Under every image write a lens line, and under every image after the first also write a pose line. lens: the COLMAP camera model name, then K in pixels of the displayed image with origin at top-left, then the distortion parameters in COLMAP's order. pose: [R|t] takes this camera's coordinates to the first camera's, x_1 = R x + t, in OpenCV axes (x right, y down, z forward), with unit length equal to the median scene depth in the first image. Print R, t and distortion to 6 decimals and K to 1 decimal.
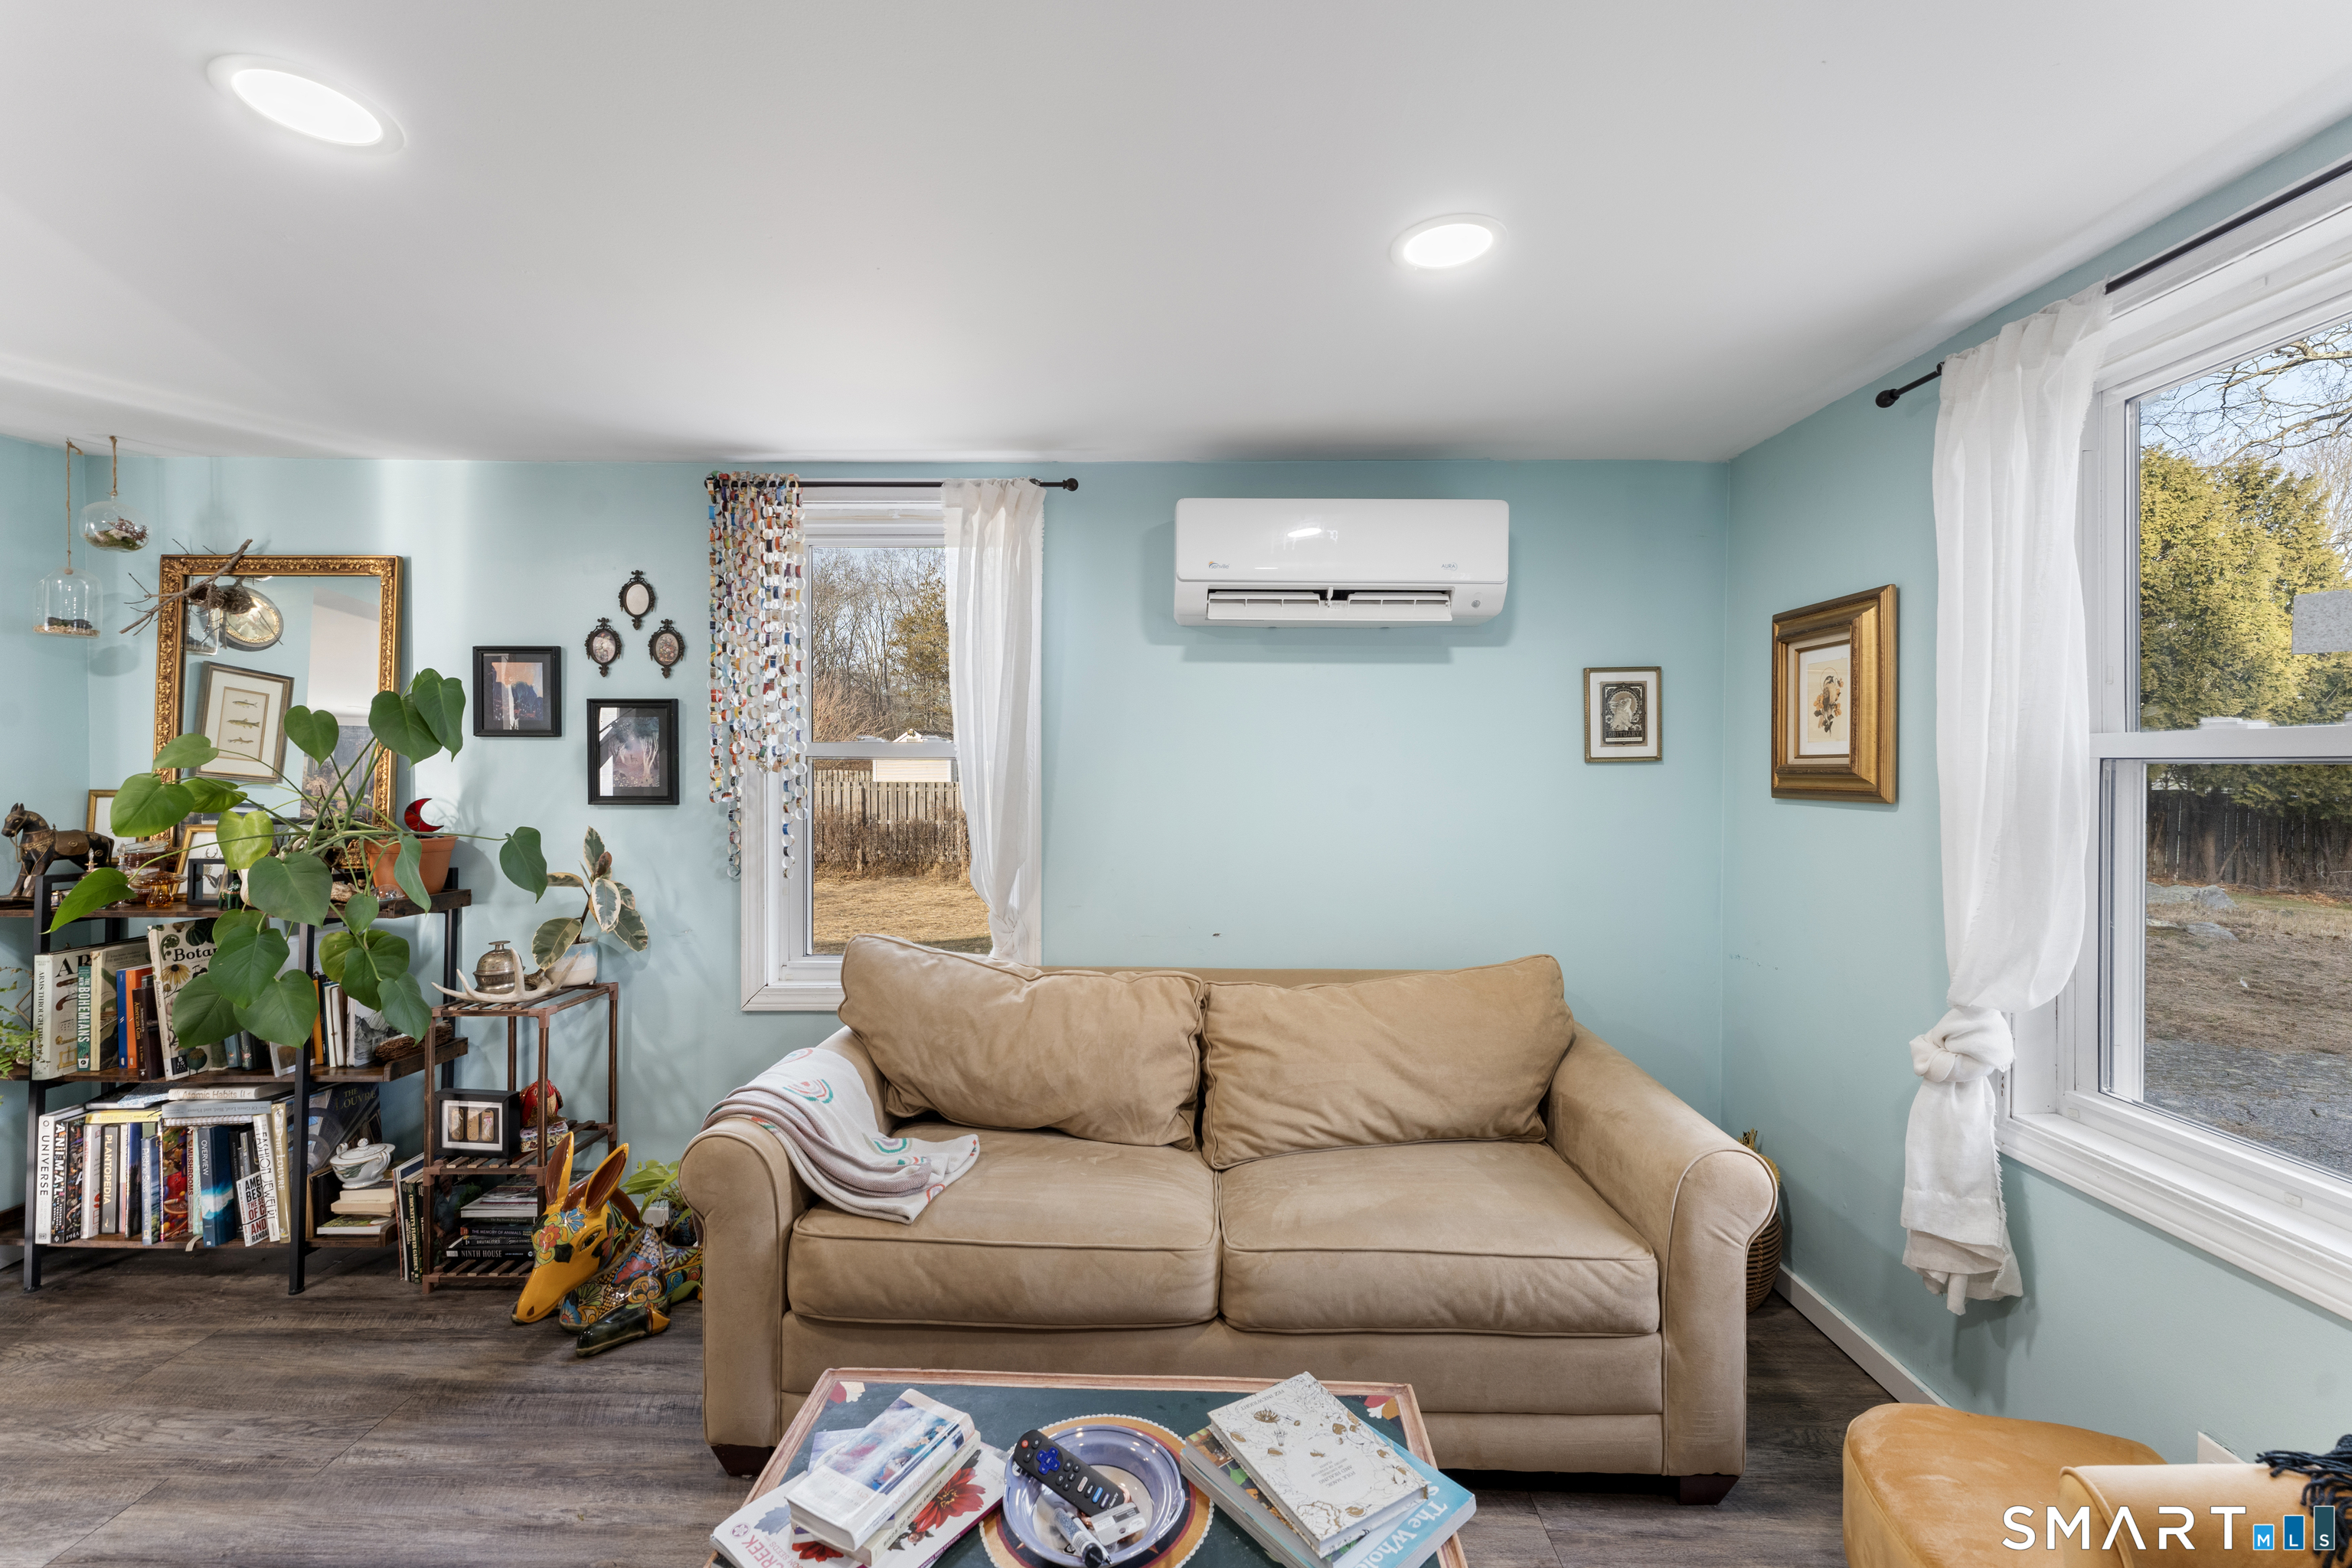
lens RADIAL K [[959.1, 0, 1176.9], [0, 959.1, 766.8], [0, 0, 1]] dist [0.001057, -0.000187]
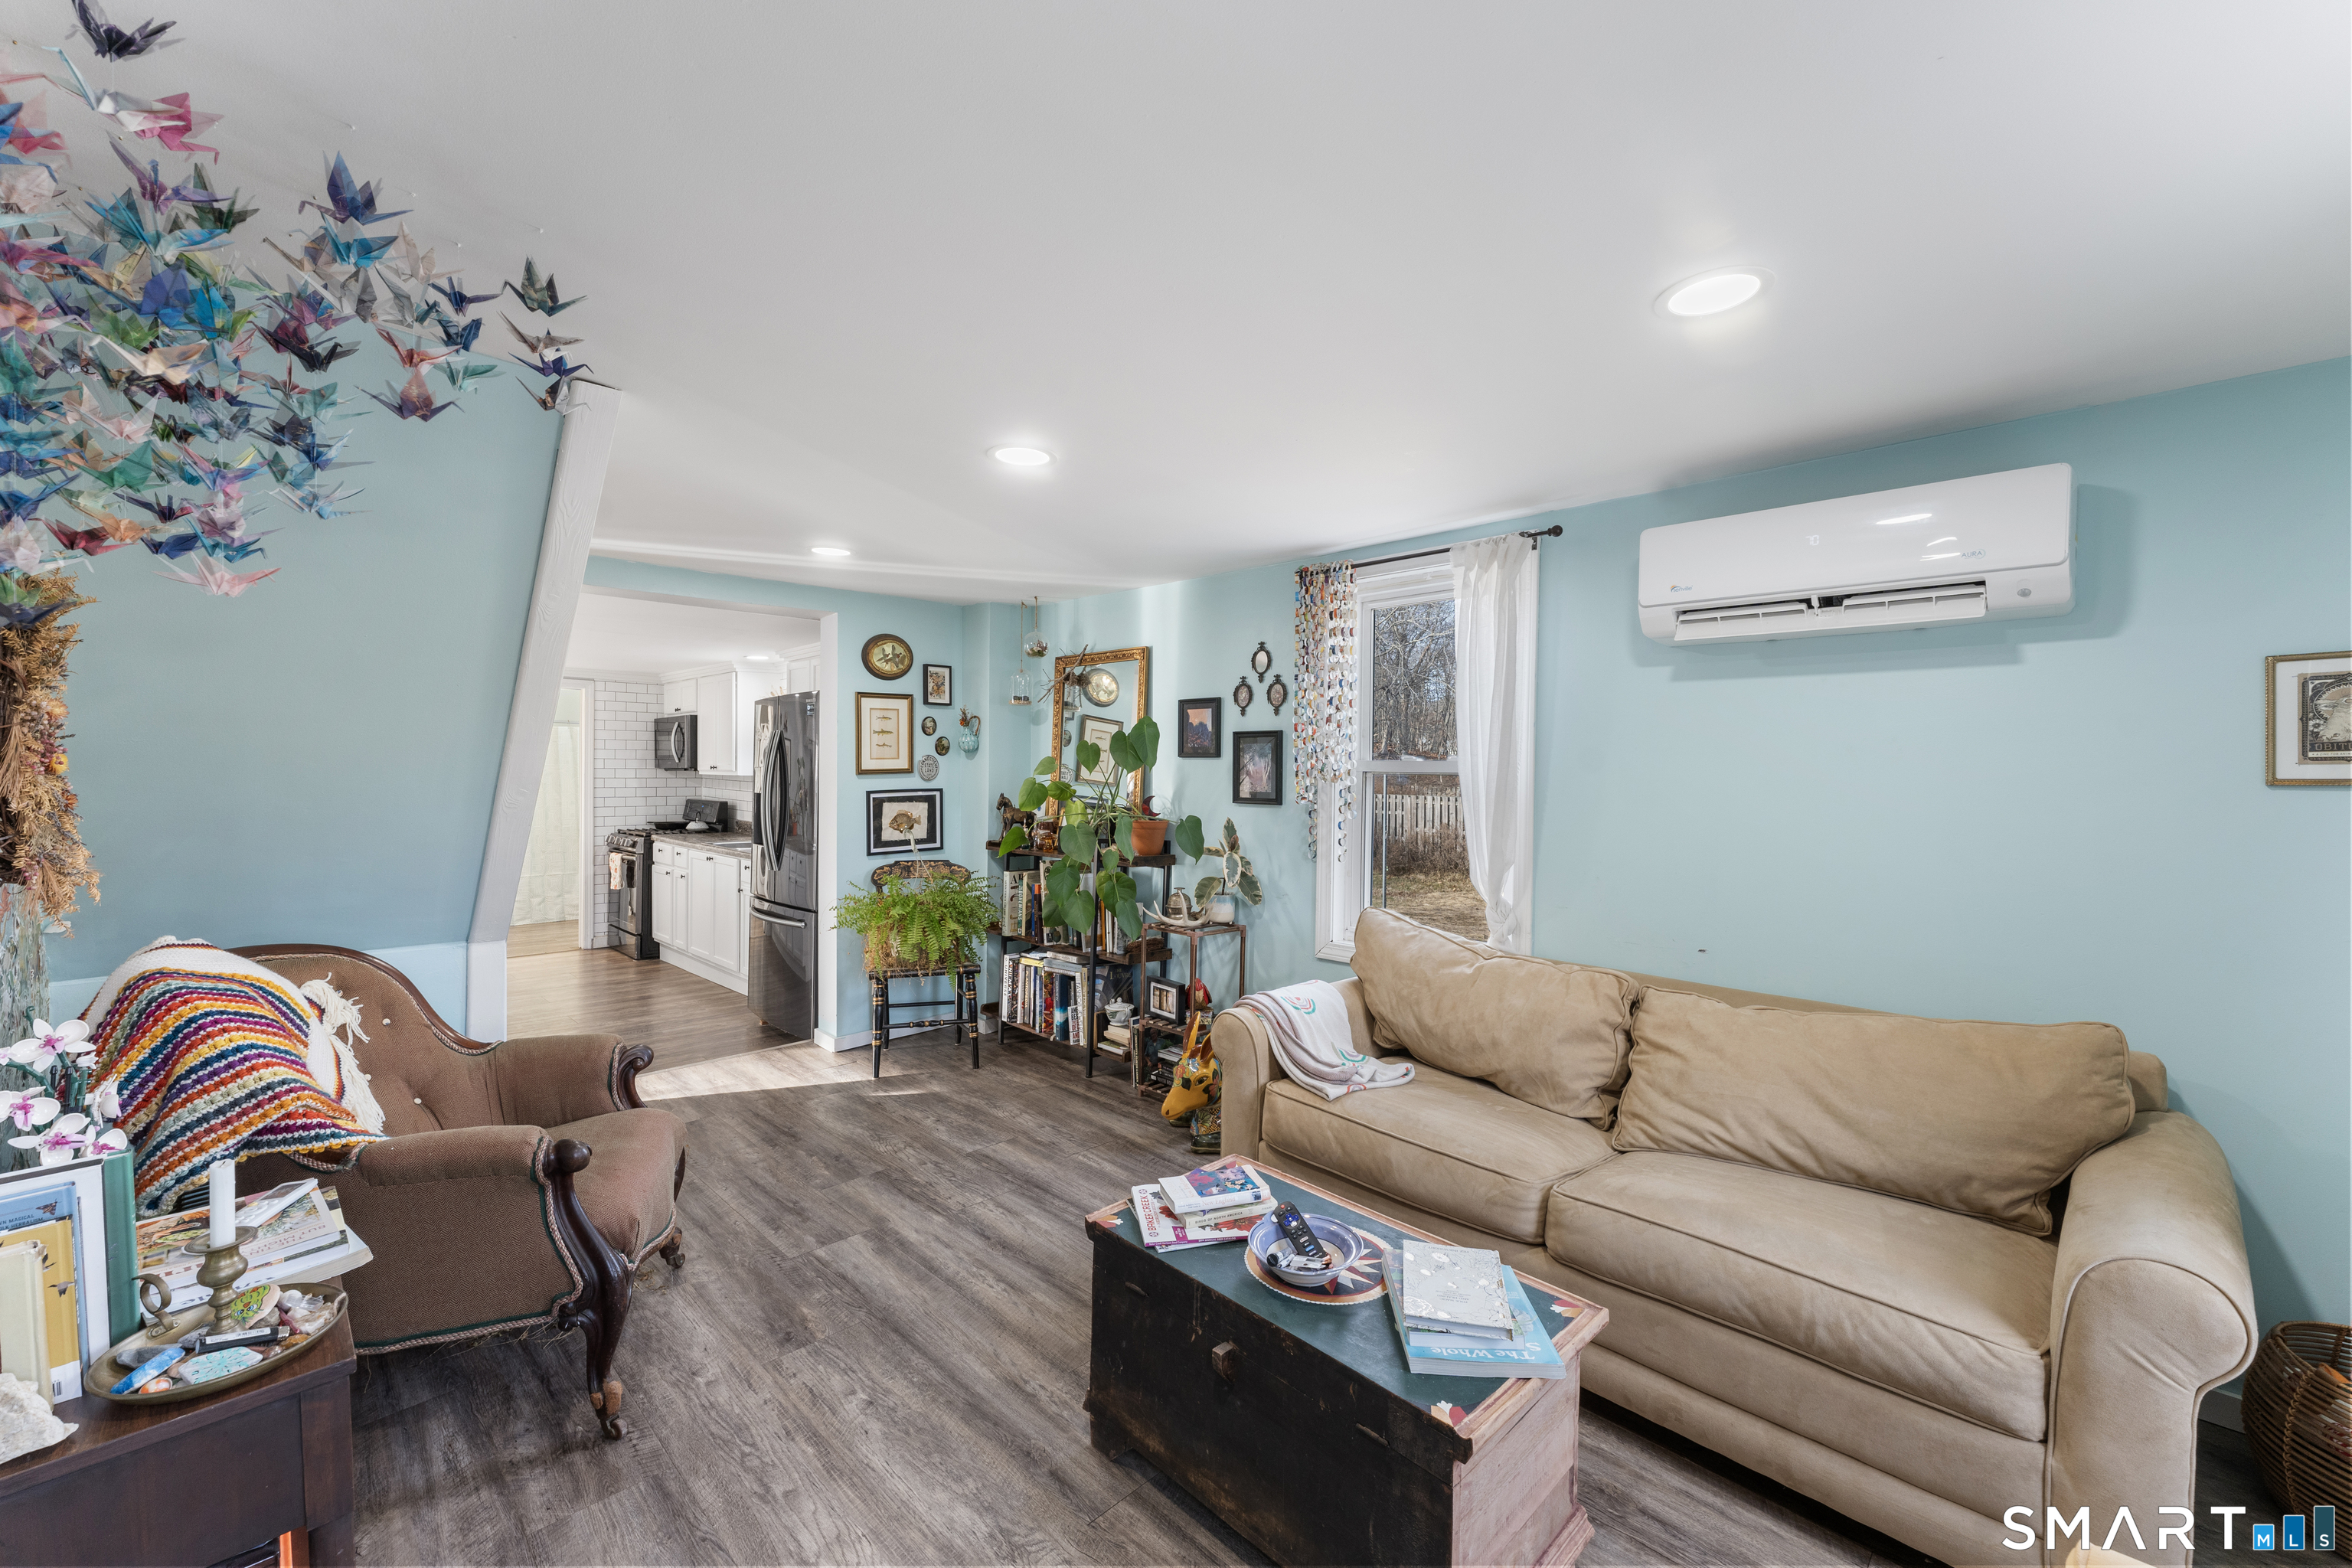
lens RADIAL K [[959.1, 0, 1179.5], [0, 959.1, 782.7], [0, 0, 1]] dist [0.001057, -0.000187]
pose [[0.709447, 0.013874, -0.704622, 0.416426], [-0.013924, 0.999887, 0.005667, 0.001078], [0.704621, 0.005791, 0.709560, -0.121917]]
